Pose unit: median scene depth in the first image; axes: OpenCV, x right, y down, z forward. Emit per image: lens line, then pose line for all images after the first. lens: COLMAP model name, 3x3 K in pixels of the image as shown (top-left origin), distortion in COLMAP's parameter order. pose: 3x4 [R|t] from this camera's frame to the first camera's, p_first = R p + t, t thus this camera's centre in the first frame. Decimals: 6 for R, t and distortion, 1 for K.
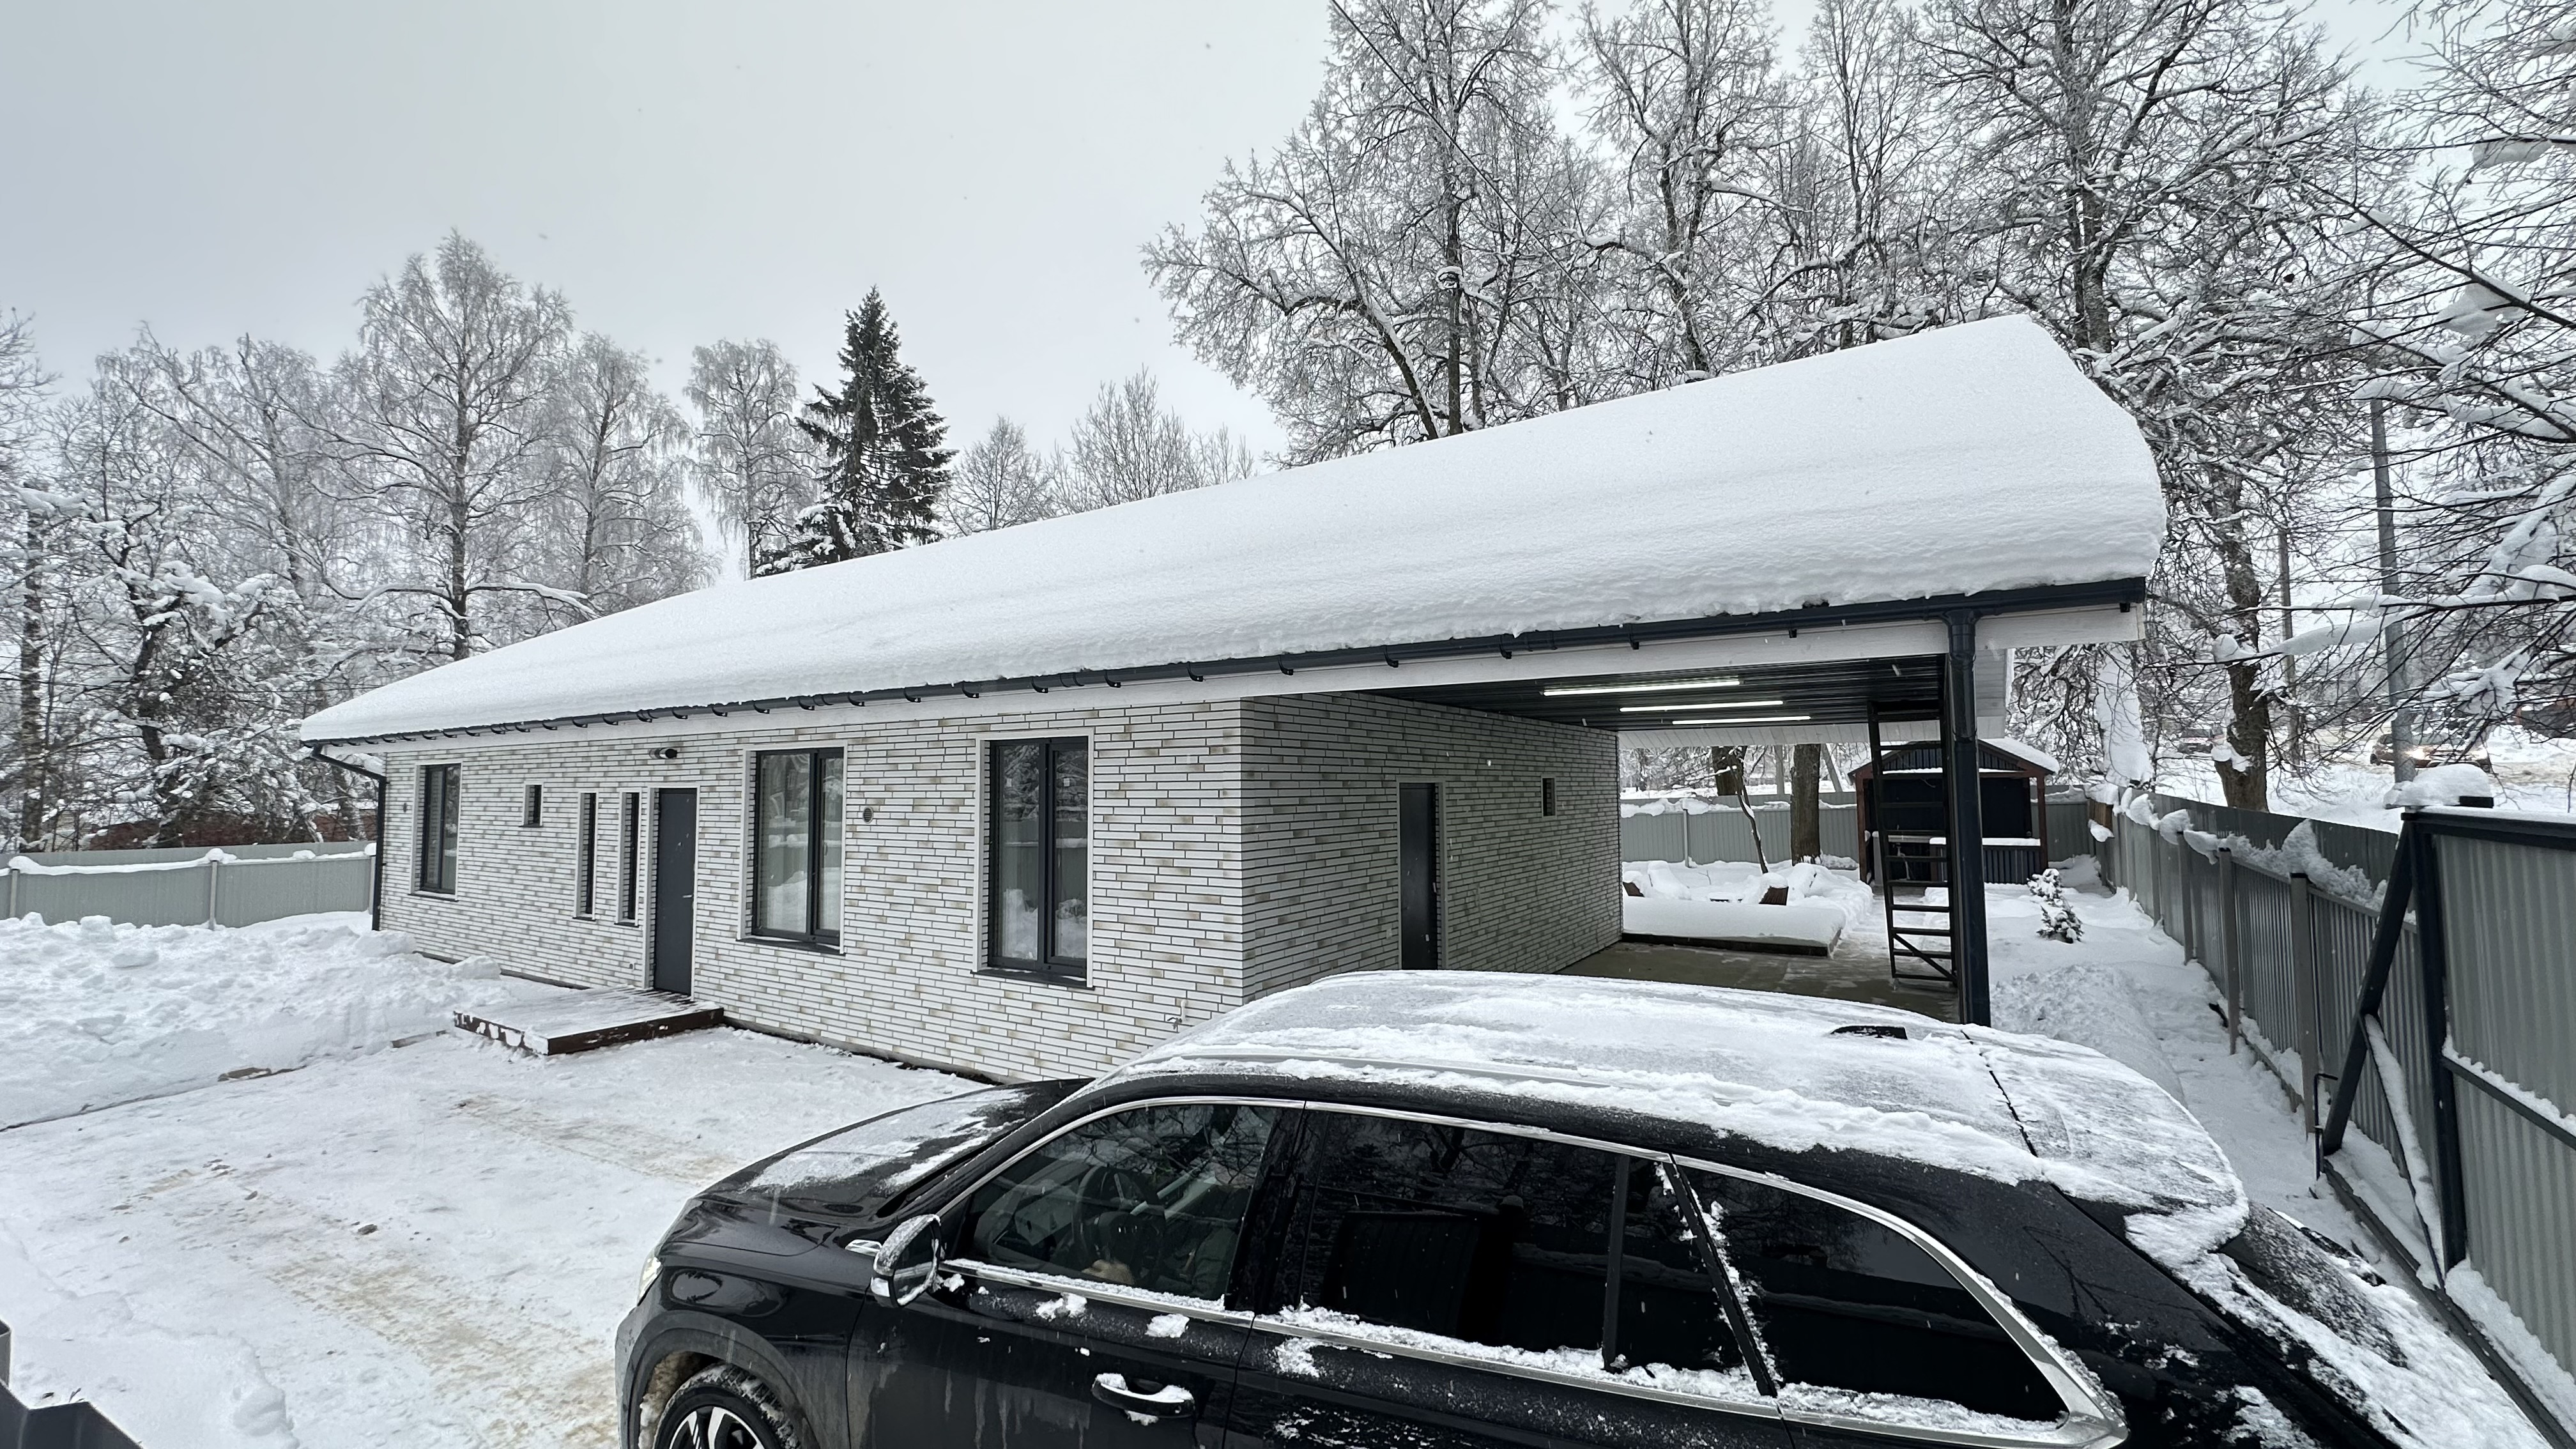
lens RADIAL K [[1026.4, 0, 1290.1], [0, 1026.4, 719.5], [0, 0, 1]] dist [-0.005081, 0.001166]
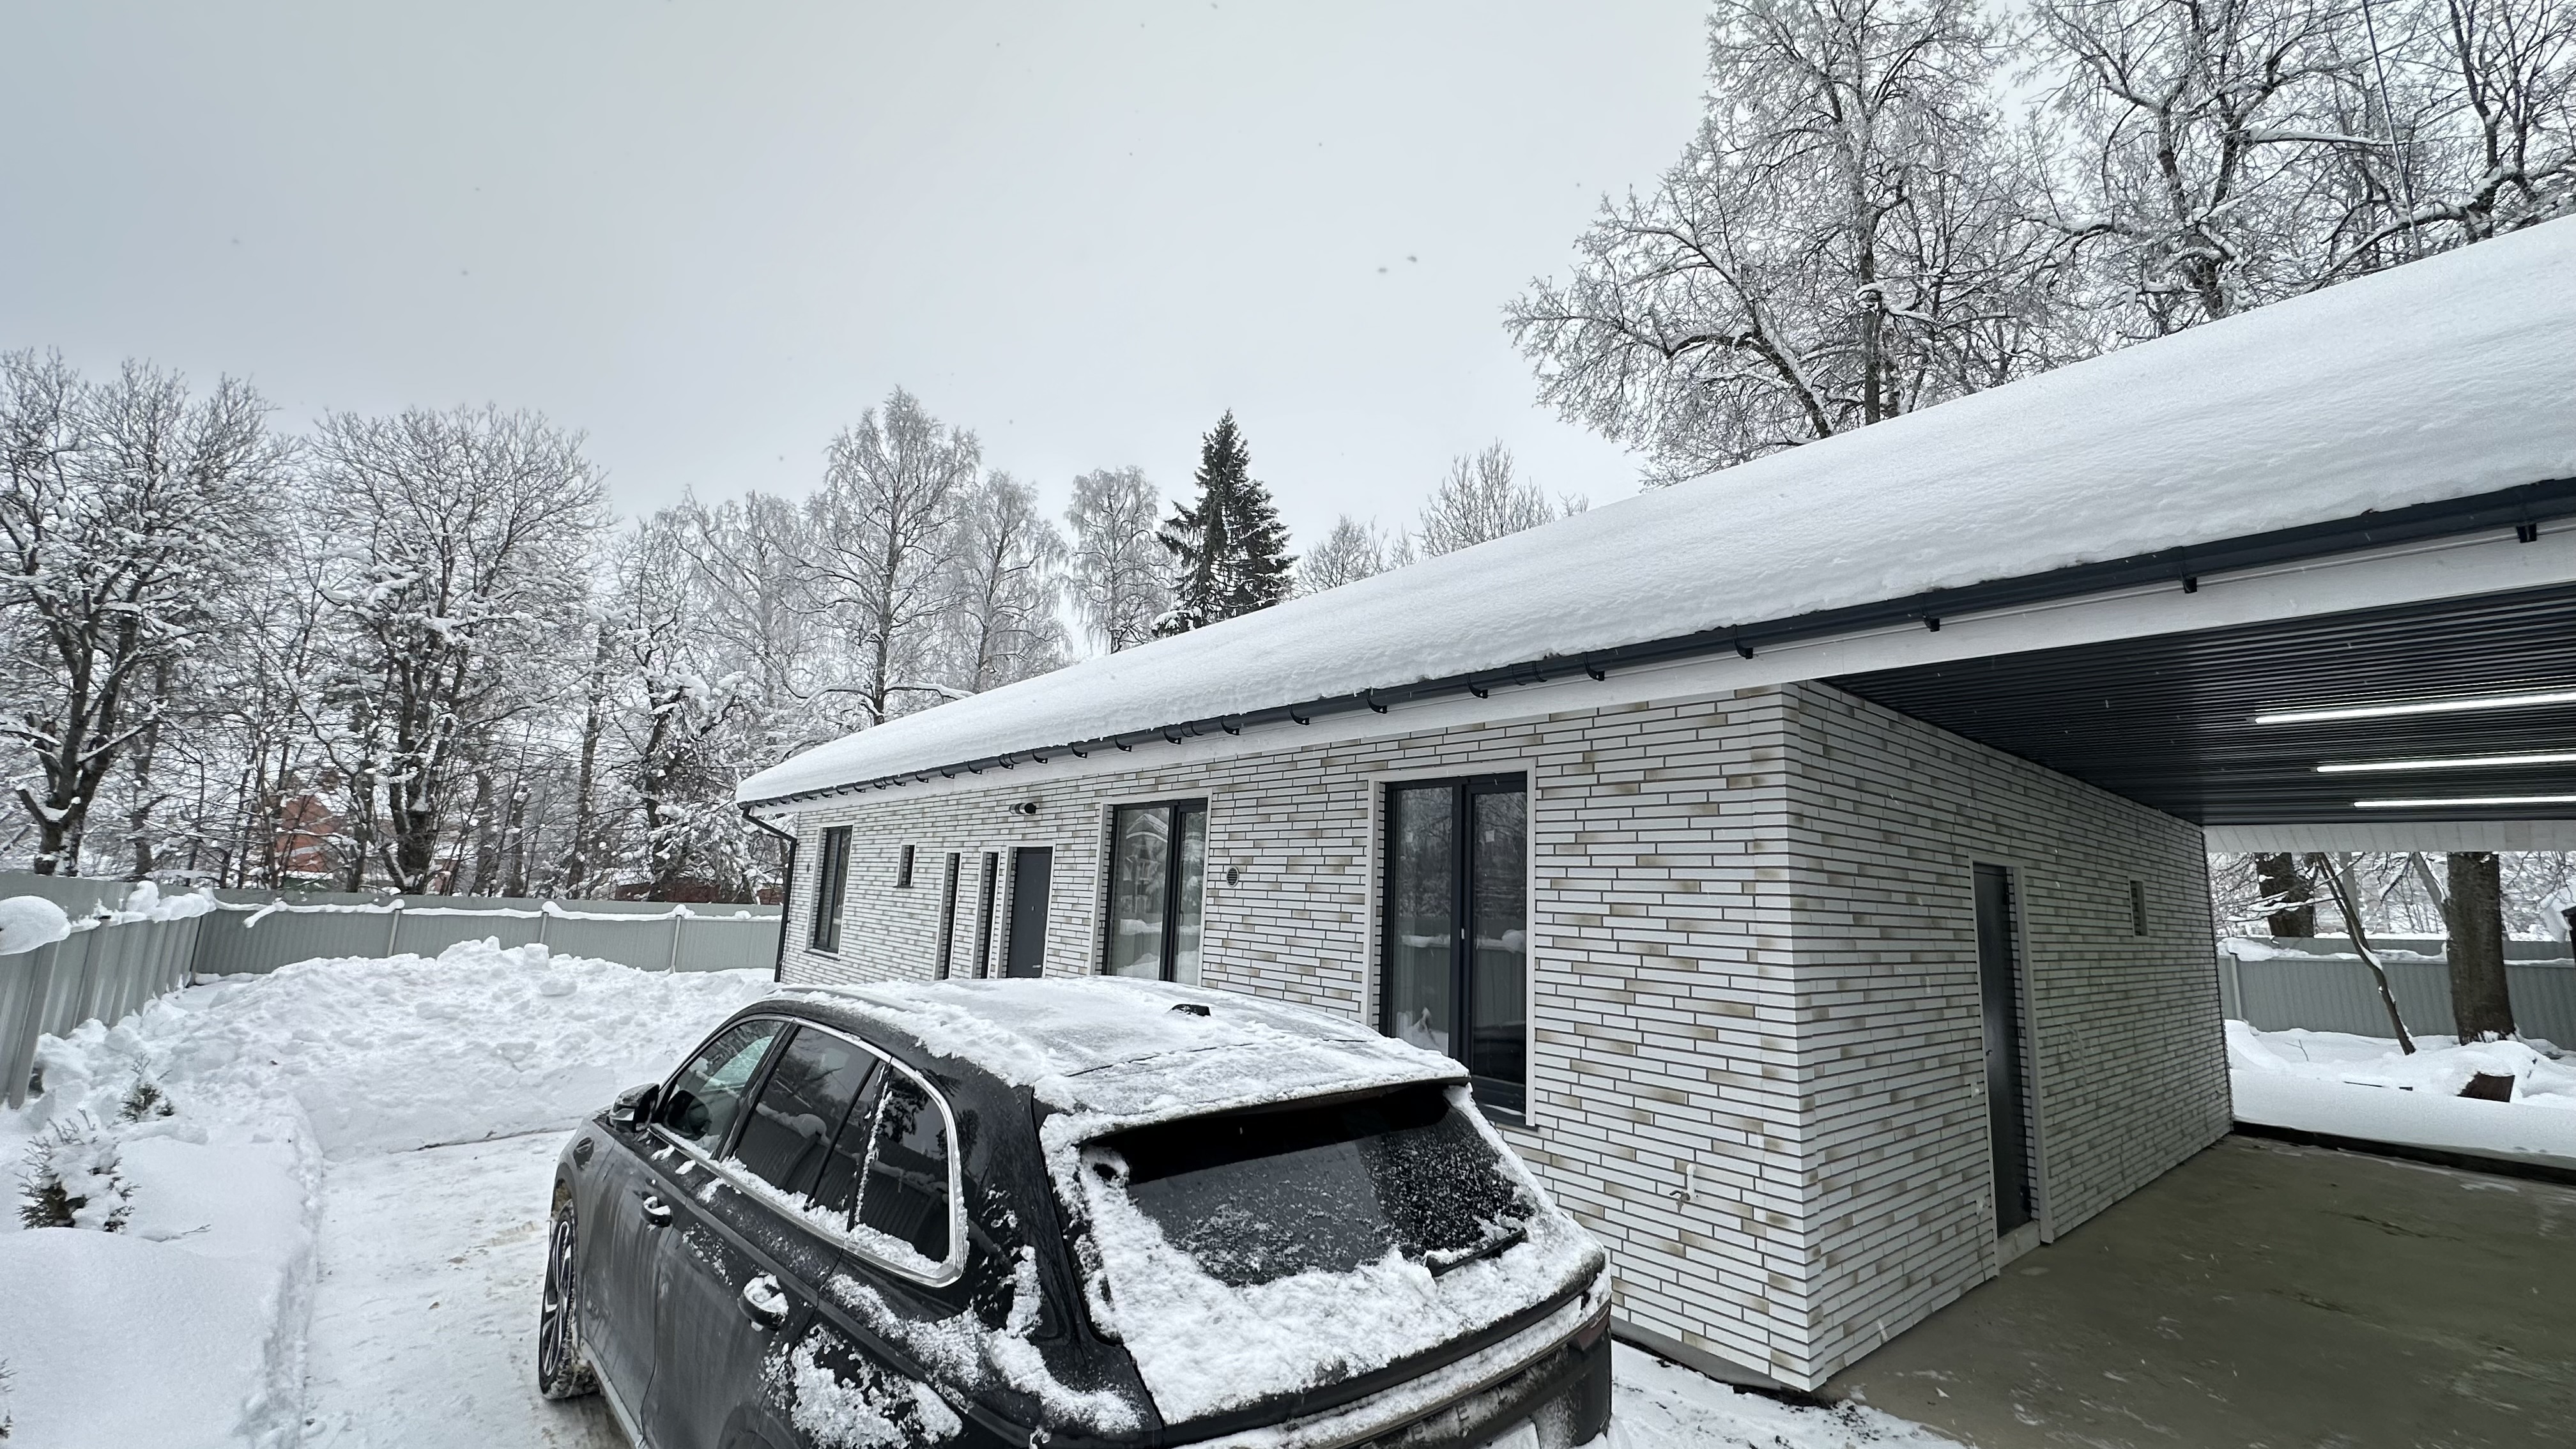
lens RADIAL K [[1026.4, 0, 1289.7], [0, 1026.4, 717.2], [0, 0, 1]] dist [-0.005081, 0.001166]
pose [[0.953324, -0.004951, -0.301910, -0.061635], [-0.029673, 0.993489, -0.109991, 0.028876], [0.300489, 0.113816, 0.946970, 0.112771]]
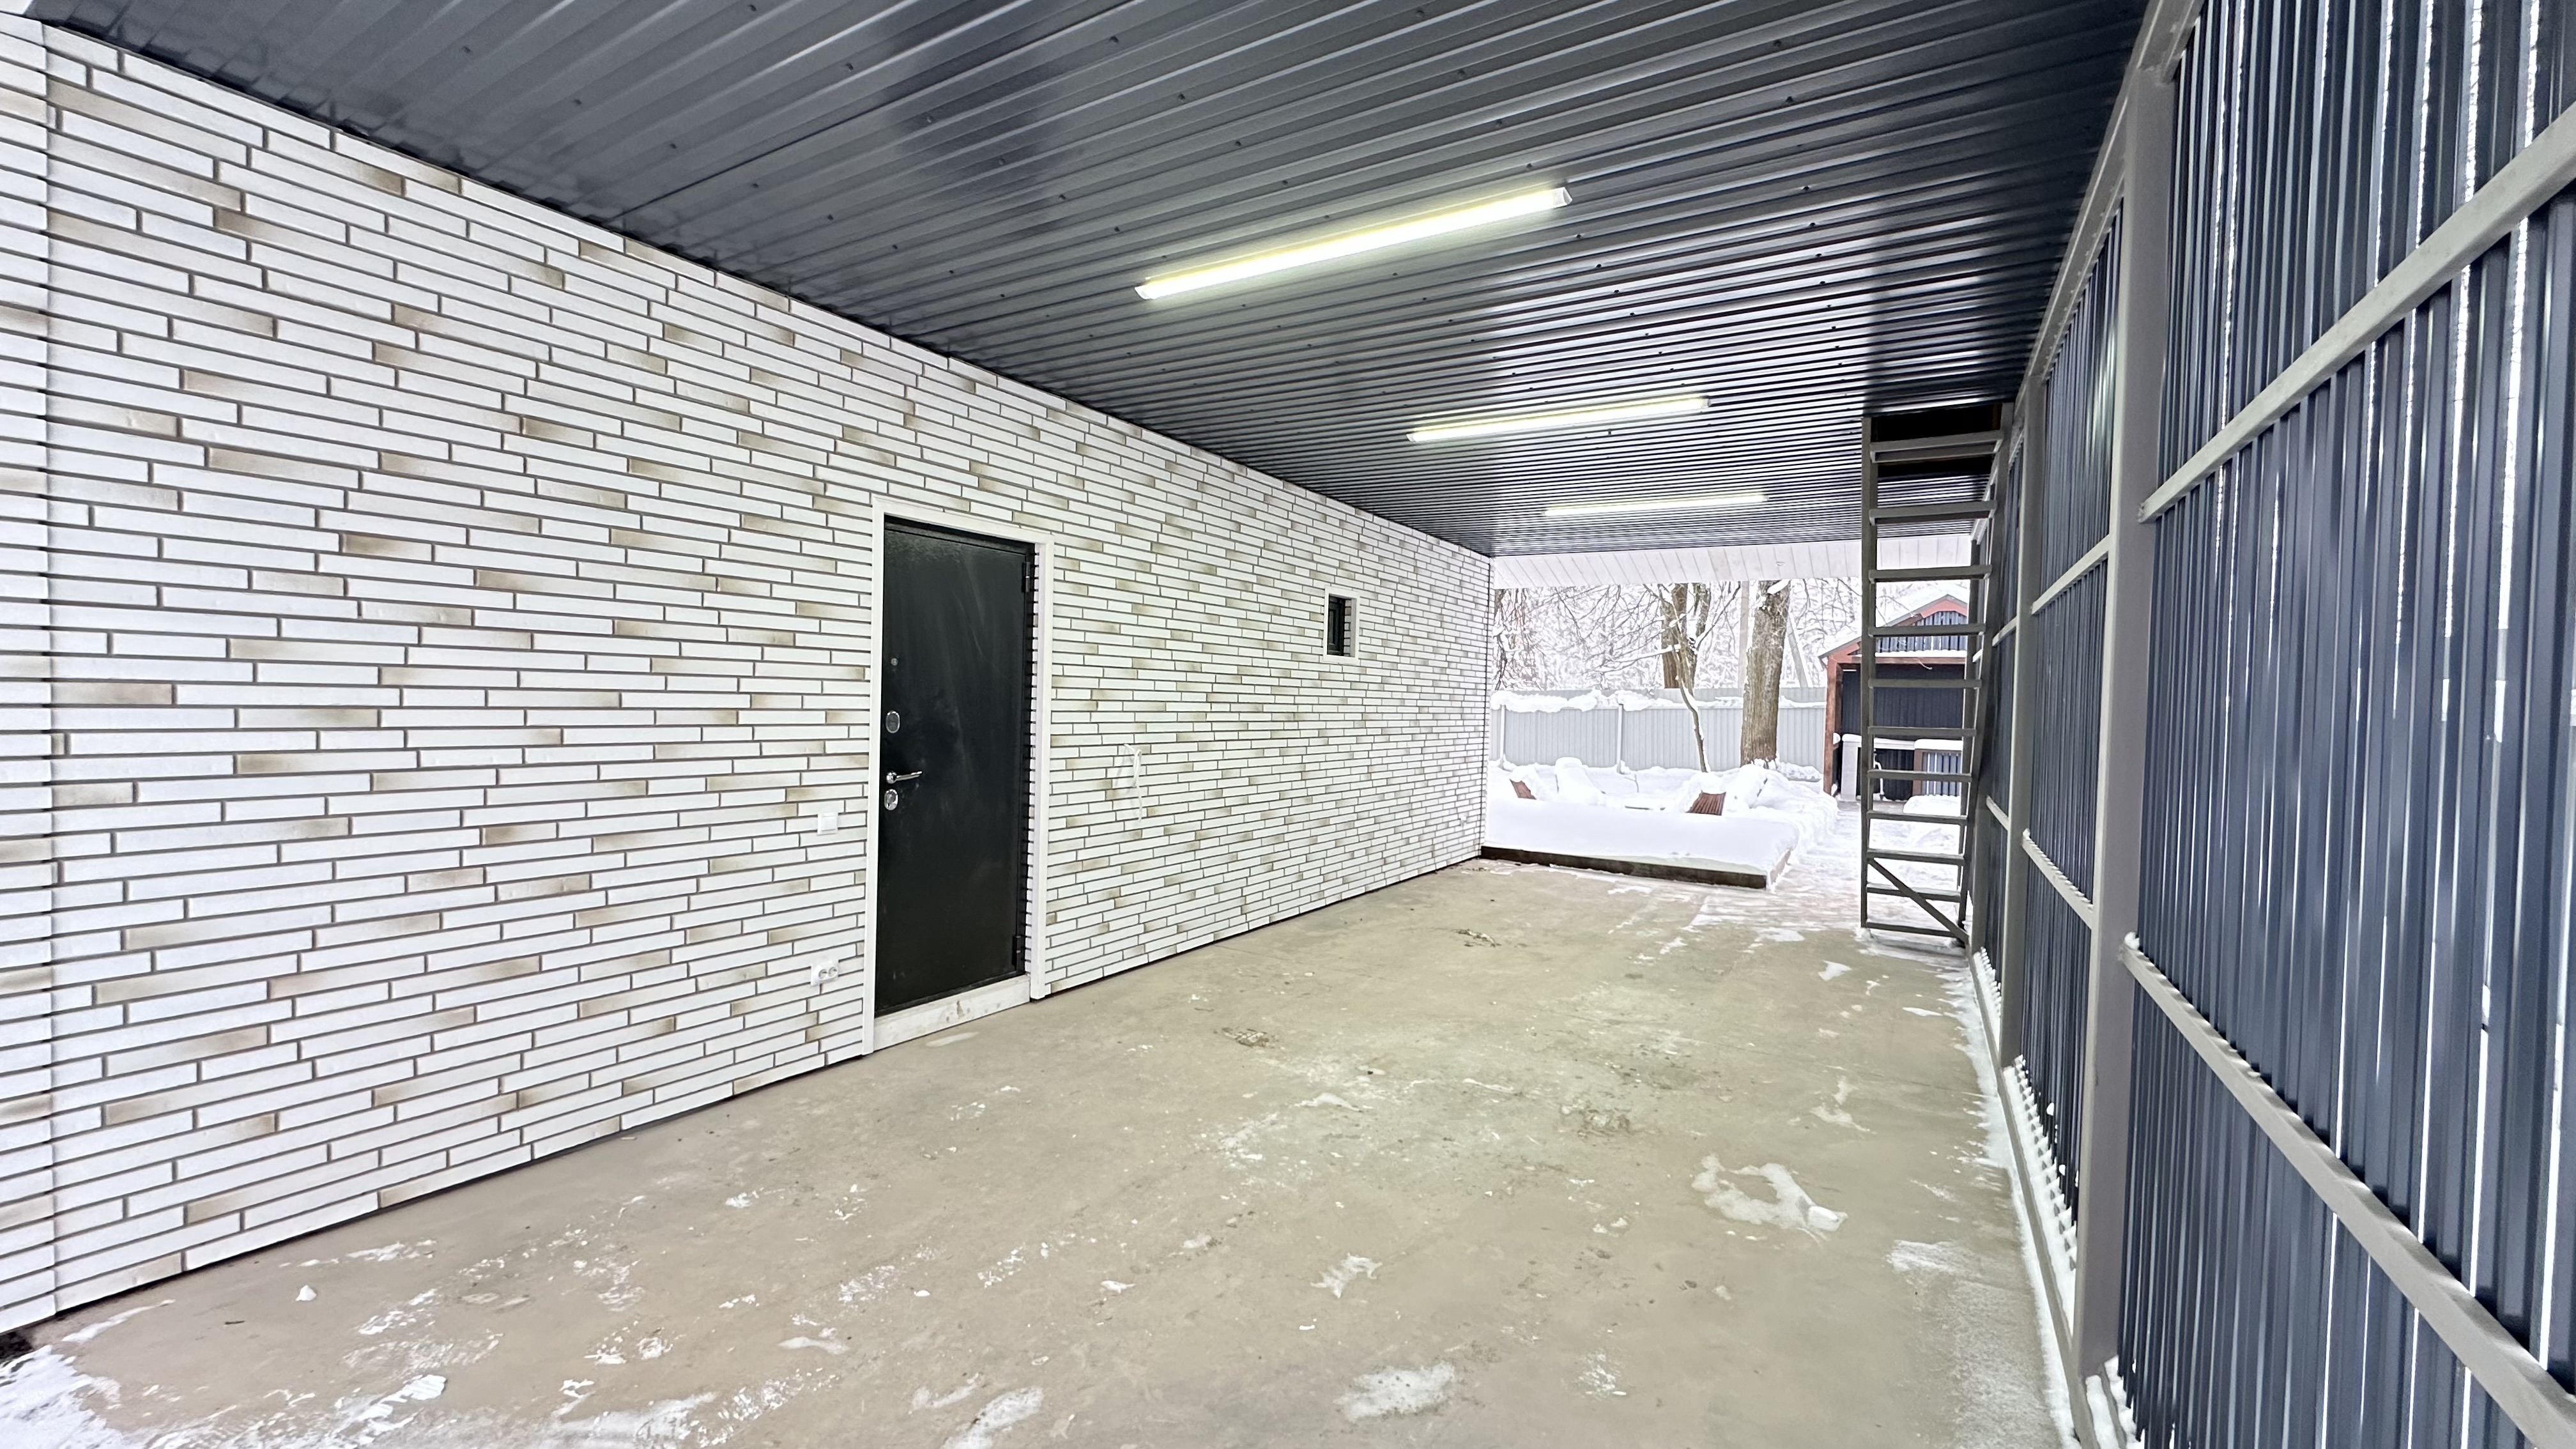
lens RADIAL K [[1026.4, 0, 1287.5], [0, 1026.4, 716.2], [0, 0, 1]] dist [-0.005081, 0.001166]
pose [[0.999162, 0.035474, 0.020404, 0.148874], [-0.037069, 0.995776, 0.083999, 0.056392], [-0.017338, -0.084685, 0.996257, 0.265869]]
